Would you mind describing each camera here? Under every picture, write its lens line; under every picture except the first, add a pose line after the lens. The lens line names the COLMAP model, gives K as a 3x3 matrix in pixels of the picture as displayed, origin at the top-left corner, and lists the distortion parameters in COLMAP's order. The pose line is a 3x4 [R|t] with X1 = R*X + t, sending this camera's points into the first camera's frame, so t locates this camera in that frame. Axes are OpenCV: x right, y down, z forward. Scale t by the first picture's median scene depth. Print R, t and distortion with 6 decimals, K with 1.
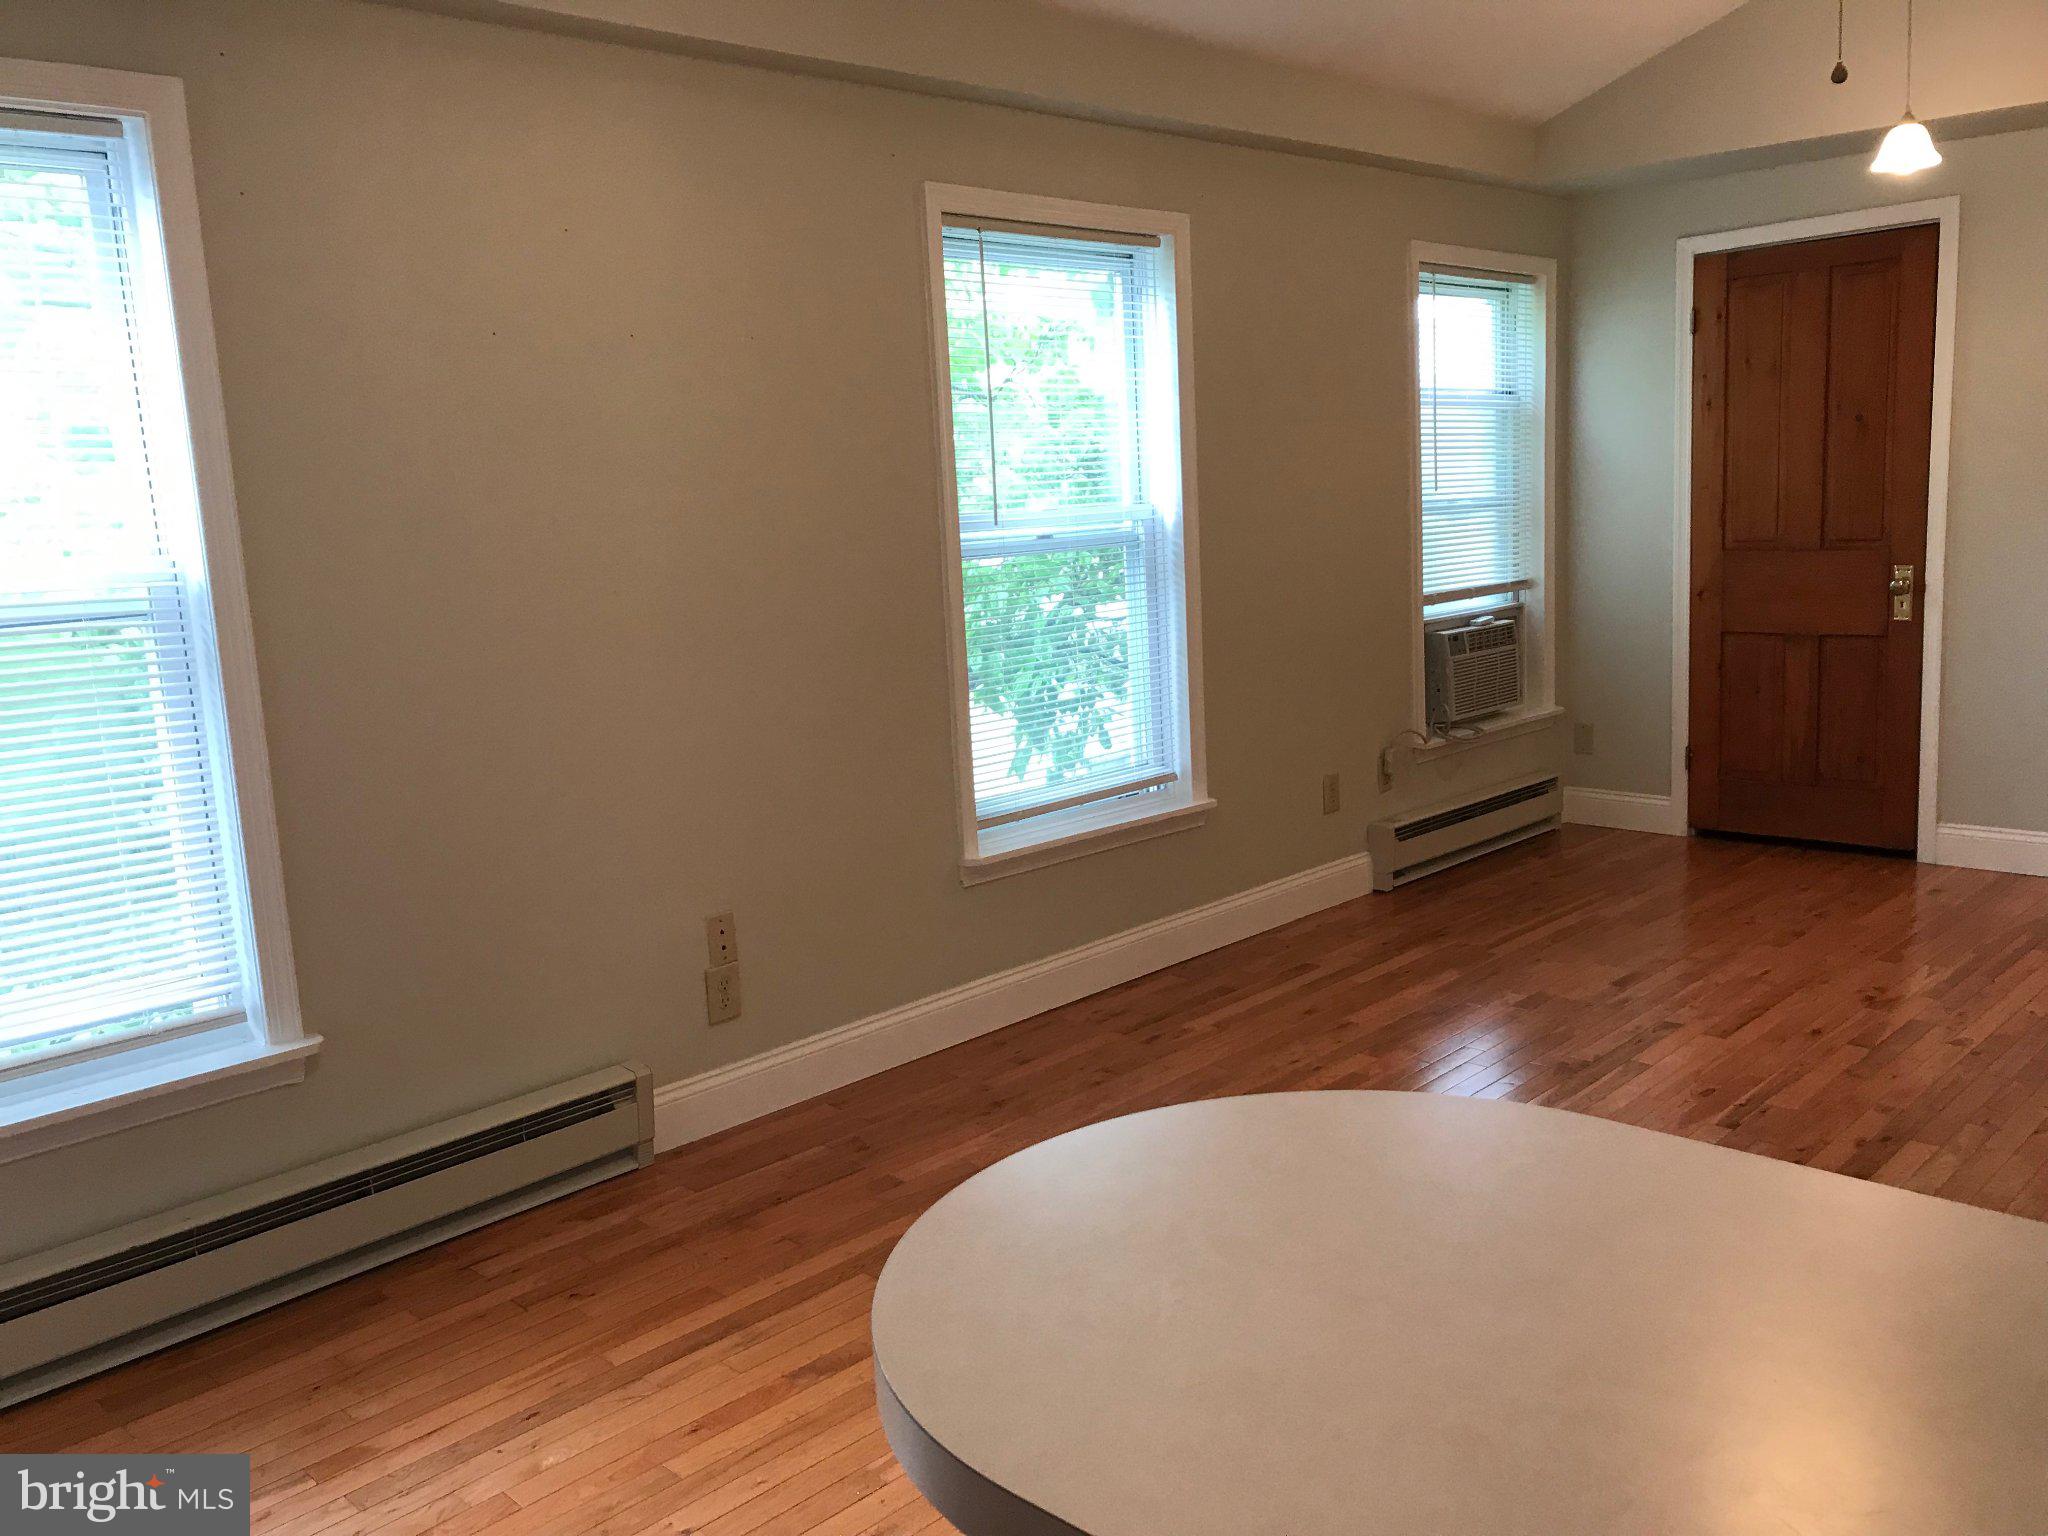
lens RADIAL K [[1704.8, 0, 1024.0], [0, 1704.8, 768.0], [0, 0, 1]] dist [0.008409, 0.007696]
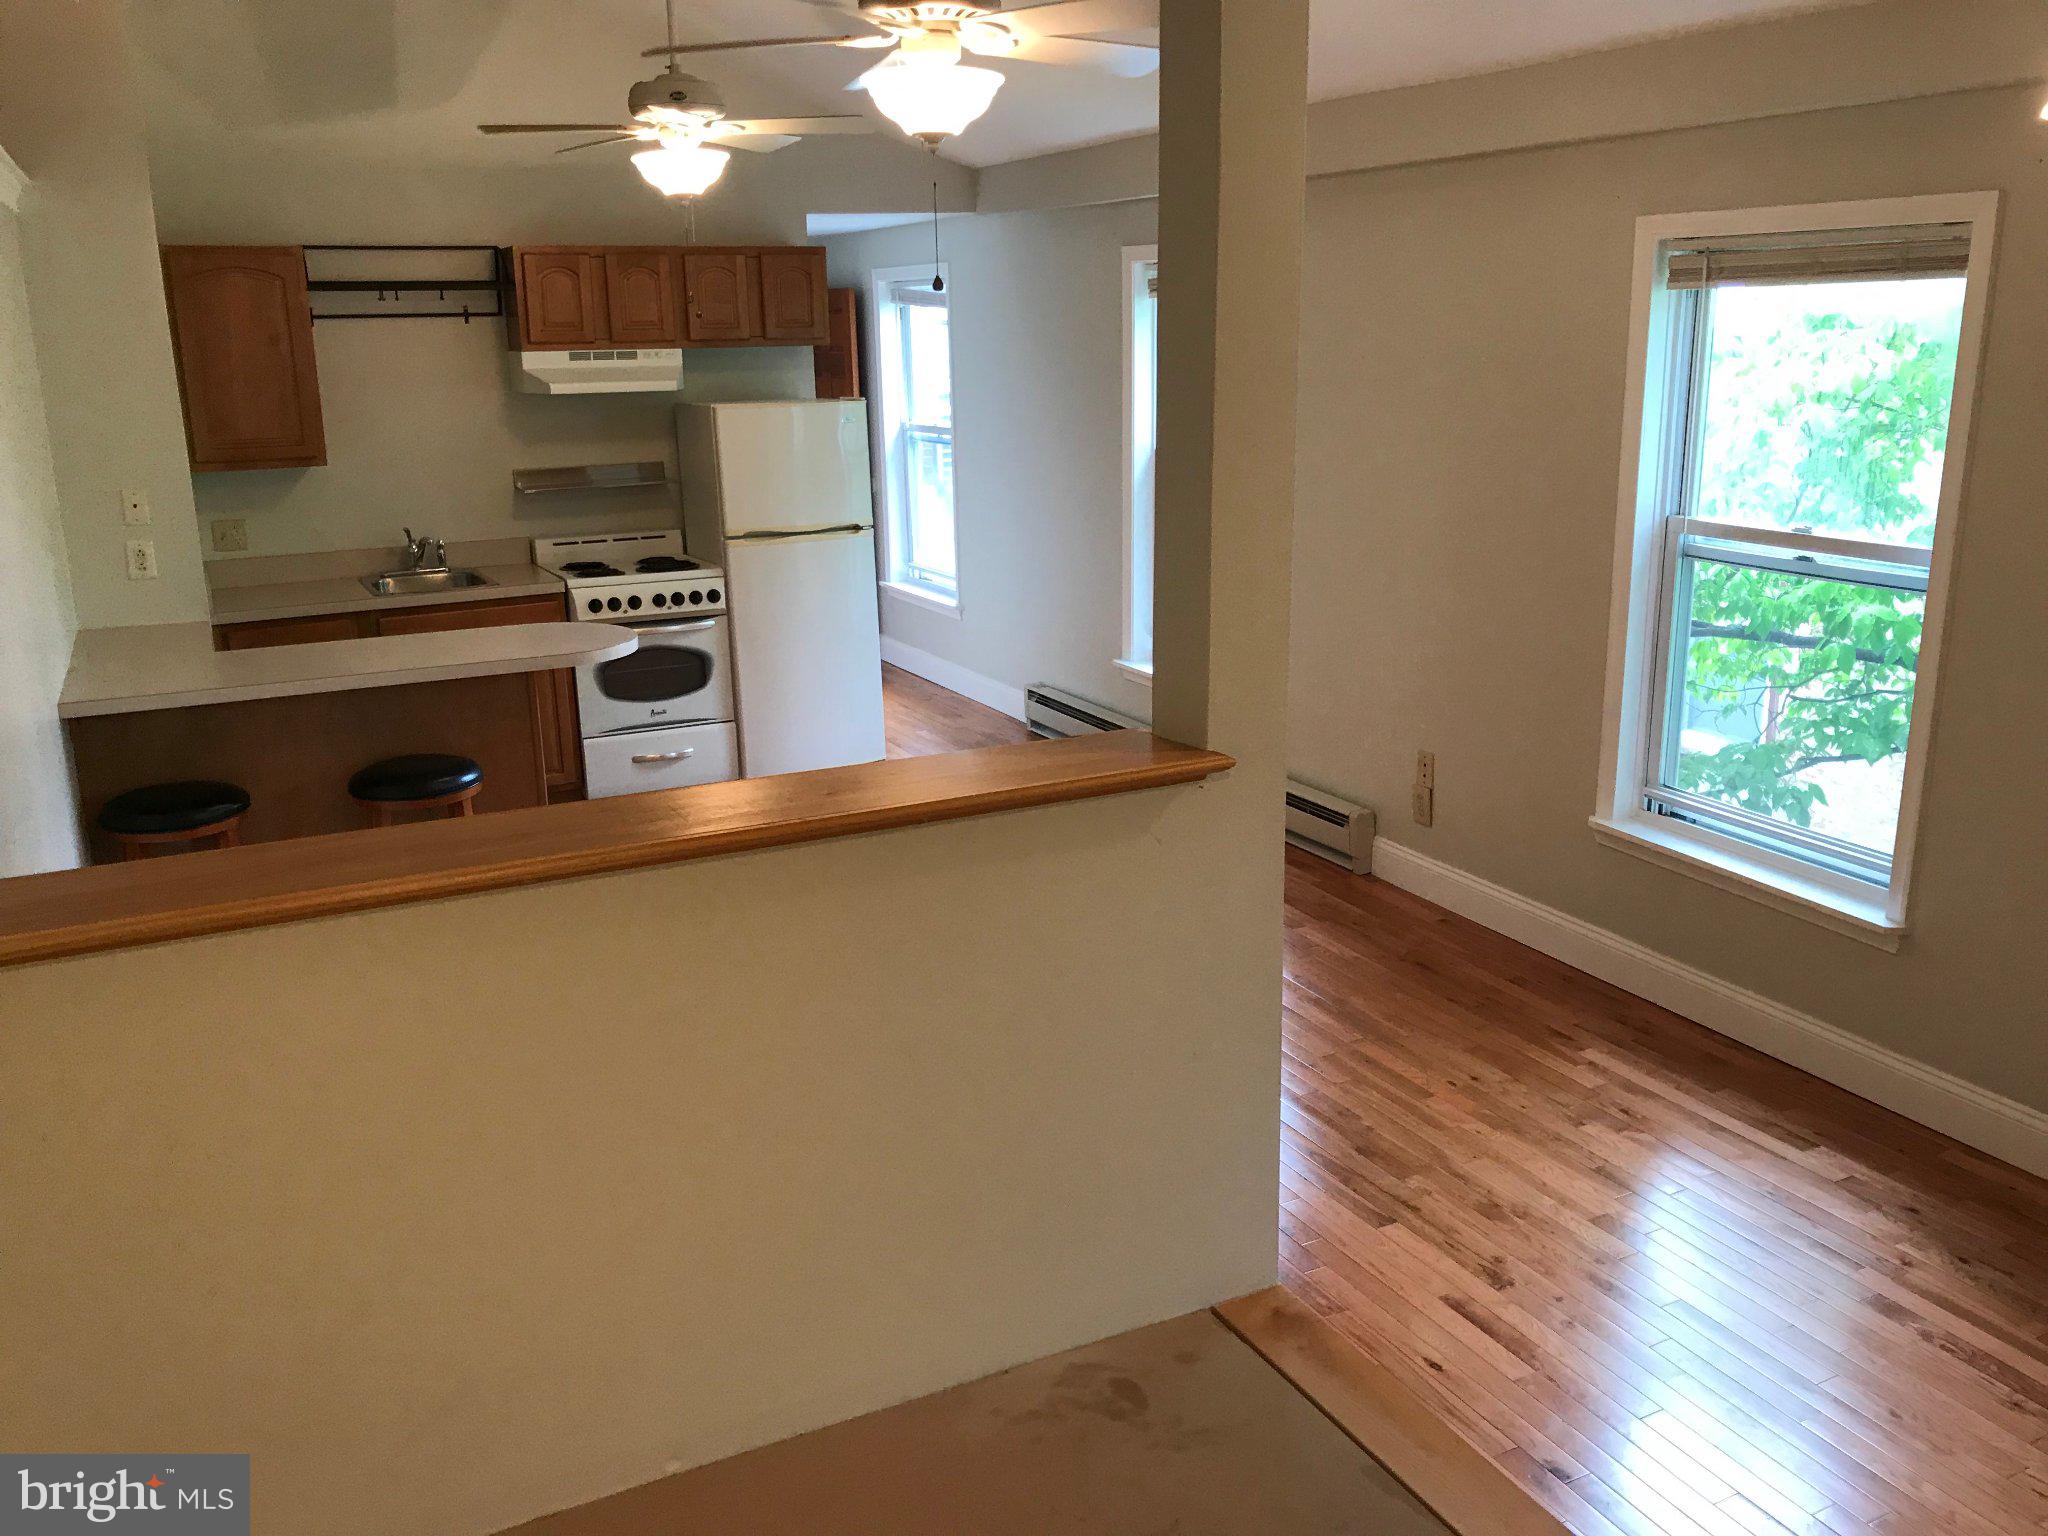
lens RADIAL K [[1673.8, 0, 1028.8], [0, 1673.8, 762.2], [0, 0, 1]] dist [0.101298, -0.217314]
pose [[-0.318081, 0.301133, -0.898968, 0.996678], [-0.128432, 0.925787, 0.355560, -0.304754], [0.939324, 0.228553, -0.255800, 0.851891]]
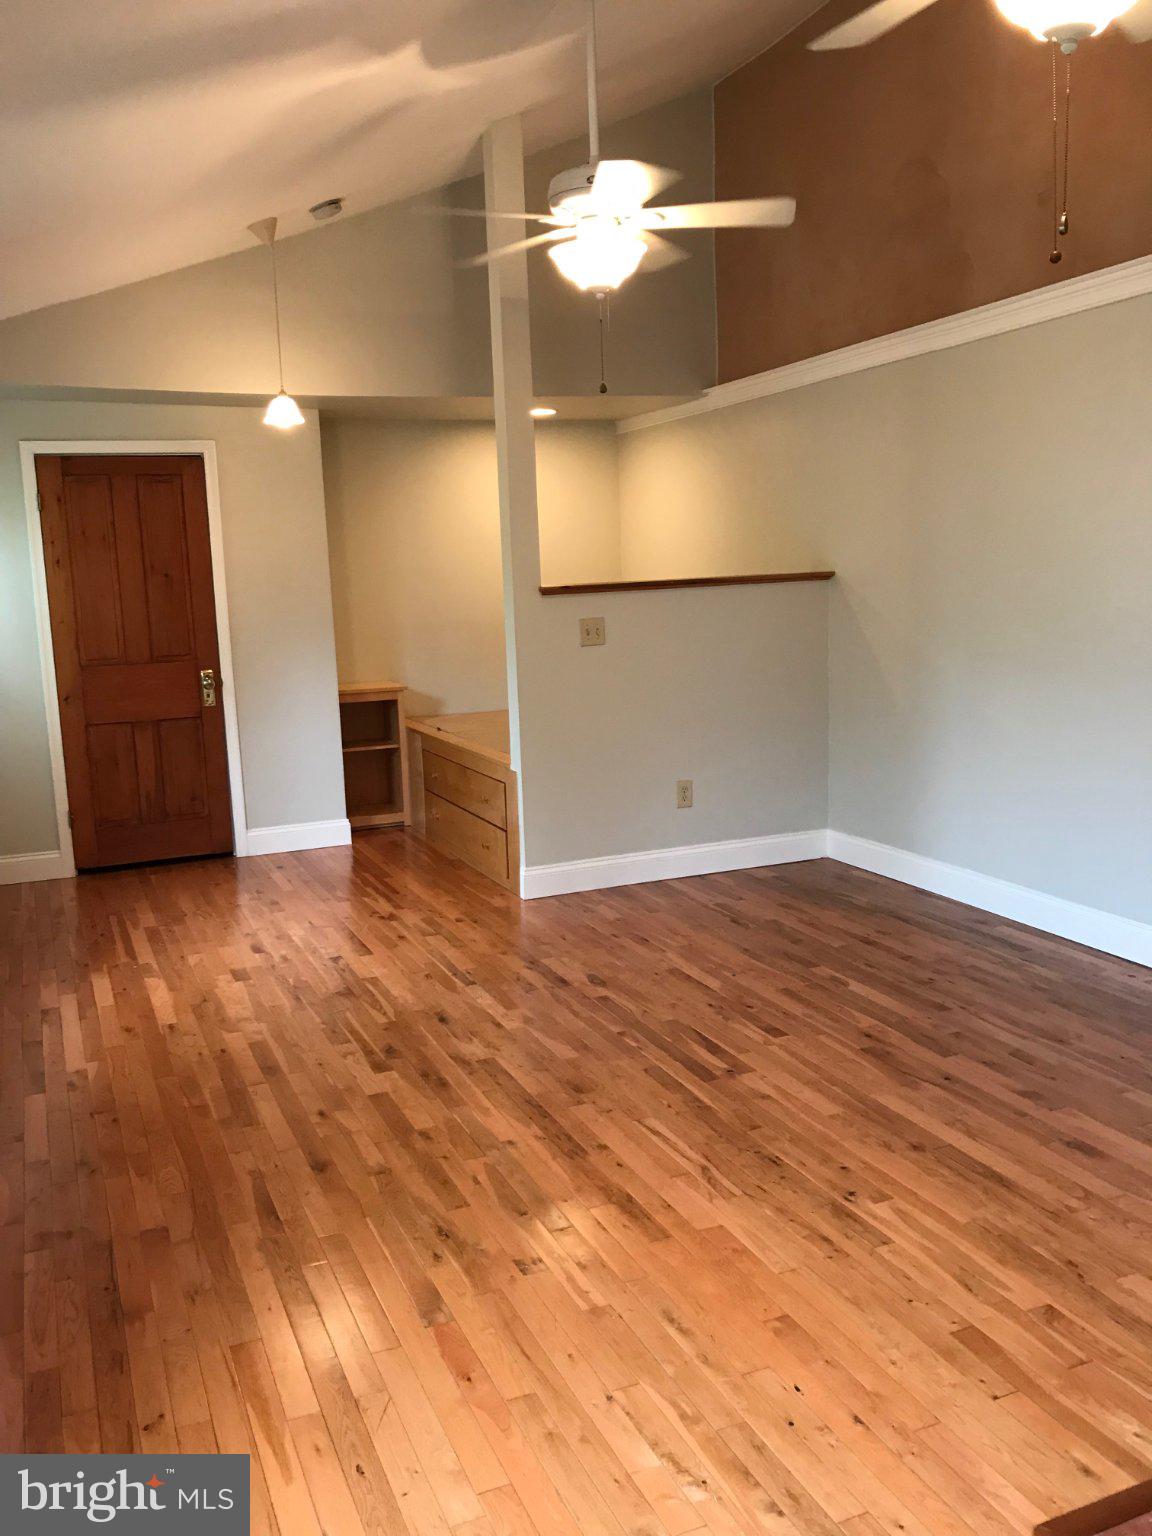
lens RADIAL K [[1278.6, 0, 597.3], [0, 1278.6, 758.3], [0, 0, 1]] dist [0.008409, 0.007696]
pose [[0.366646, -0.100770, 0.924887, -0.528126], [0.172762, 0.984201, 0.038745, -0.027719], [-0.914179, 0.145580, 0.378263, 0.295082]]
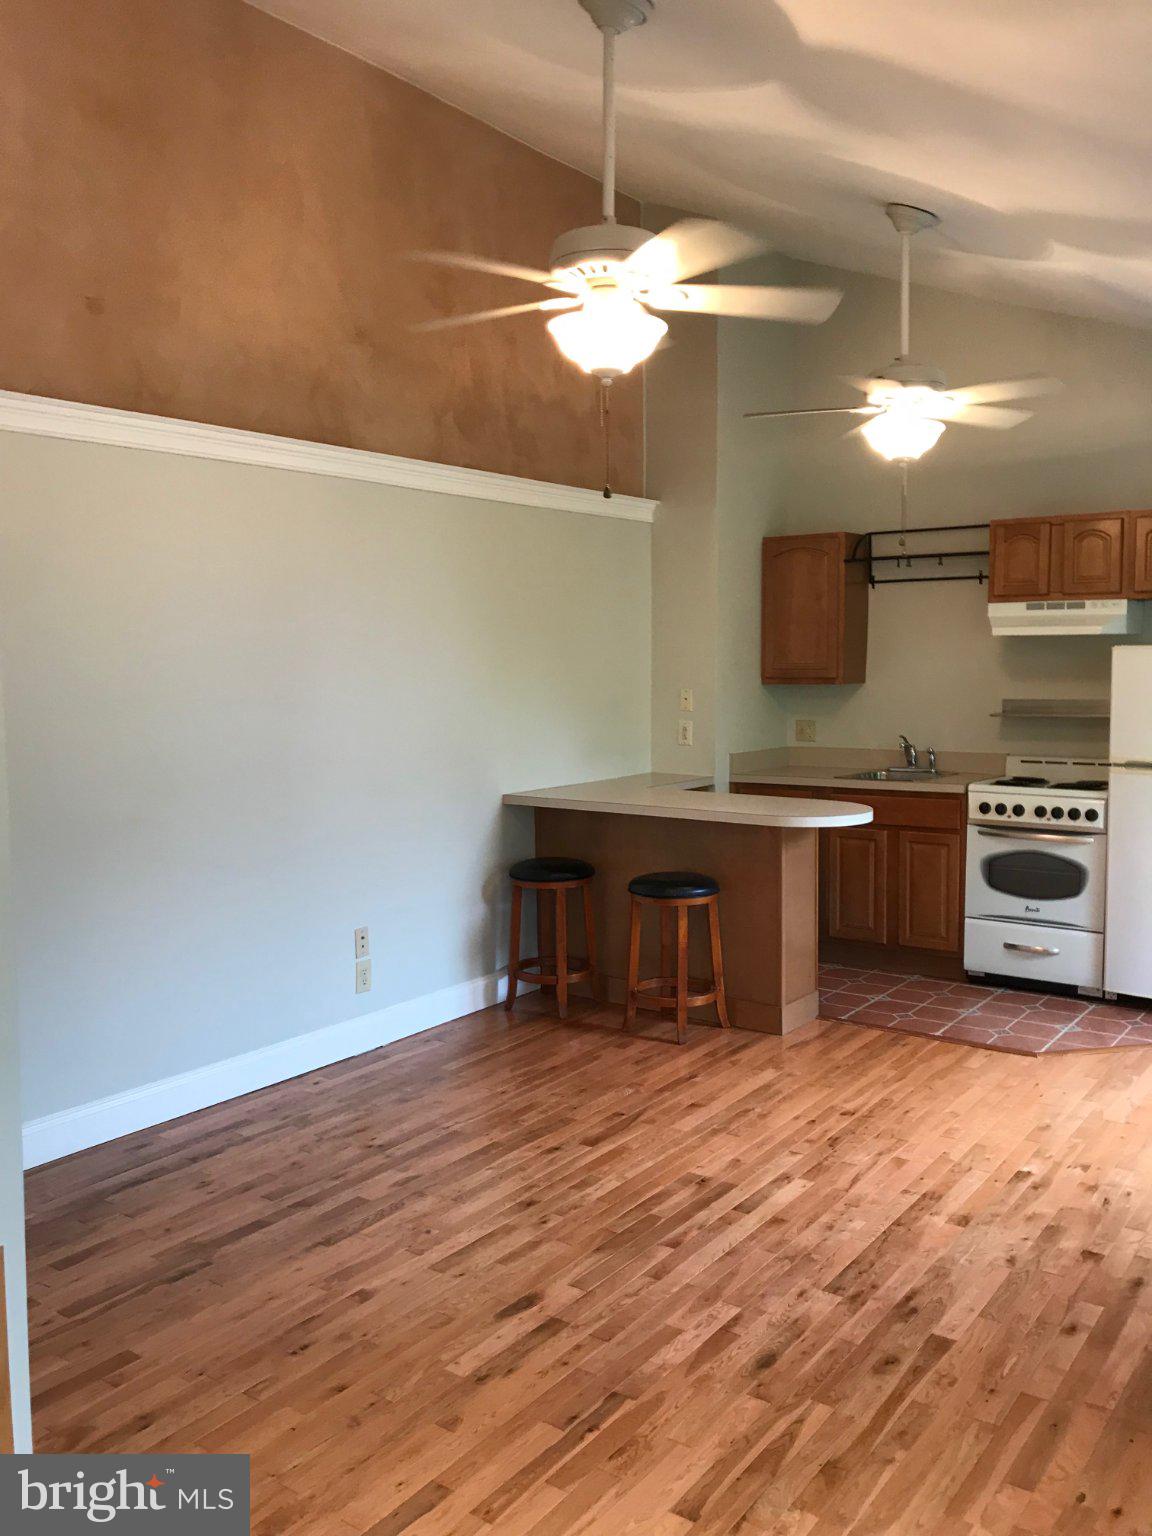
lens RADIAL K [[1273.6, 0, 576.0], [0, 1273.6, 768.0], [0, 0, 1]] dist [0.026190, -0.014512]
pose [[-0.986869, 0.073952, -0.143597, 0.399476], [0.034059, 0.964317, 0.262550, -0.265835], [0.157889, 0.254211, -0.954174, 1.254294]]
